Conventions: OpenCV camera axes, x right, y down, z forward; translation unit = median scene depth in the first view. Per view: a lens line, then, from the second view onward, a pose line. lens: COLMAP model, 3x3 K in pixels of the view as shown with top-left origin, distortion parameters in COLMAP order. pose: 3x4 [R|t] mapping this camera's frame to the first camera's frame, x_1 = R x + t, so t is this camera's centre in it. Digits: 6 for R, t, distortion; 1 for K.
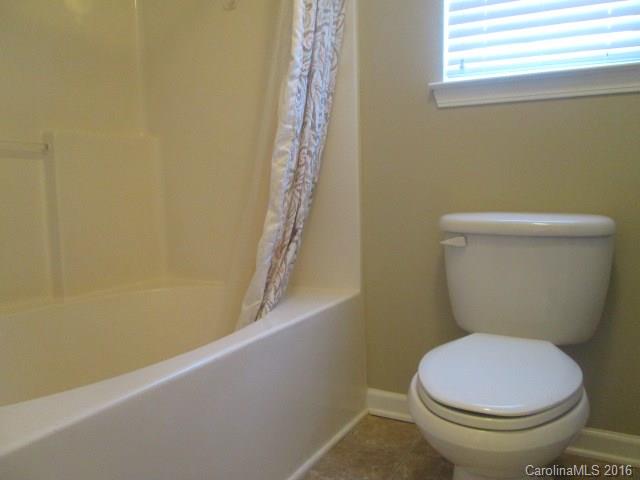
lens RADIAL K [[536.4, 0, 321.9], [0, 536.4, 238.6], [0, 0, 1]] dist [-0.014871, -0.010754]
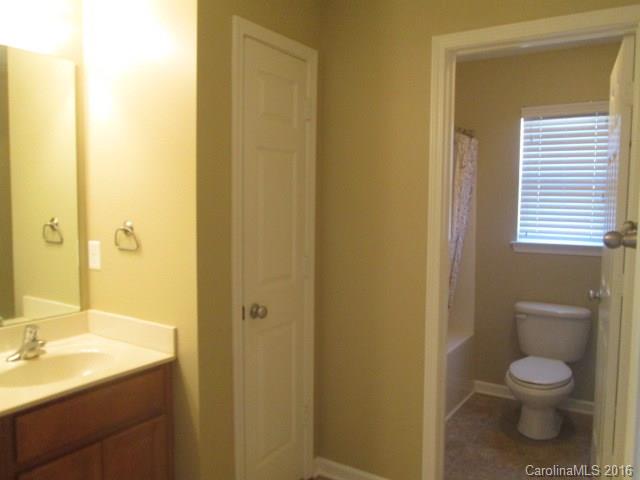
lens RADIAL K [[536.4, 0, 318.0], [0, 536.4, 241.2], [0, 0, 1]] dist [-0.014871, -0.010754]
pose [[0.996717, 0.028681, -0.075720, -0.440460], [-0.030874, 0.999132, -0.027951, -0.213265], [0.074853, 0.030197, 0.996737, -1.306751]]
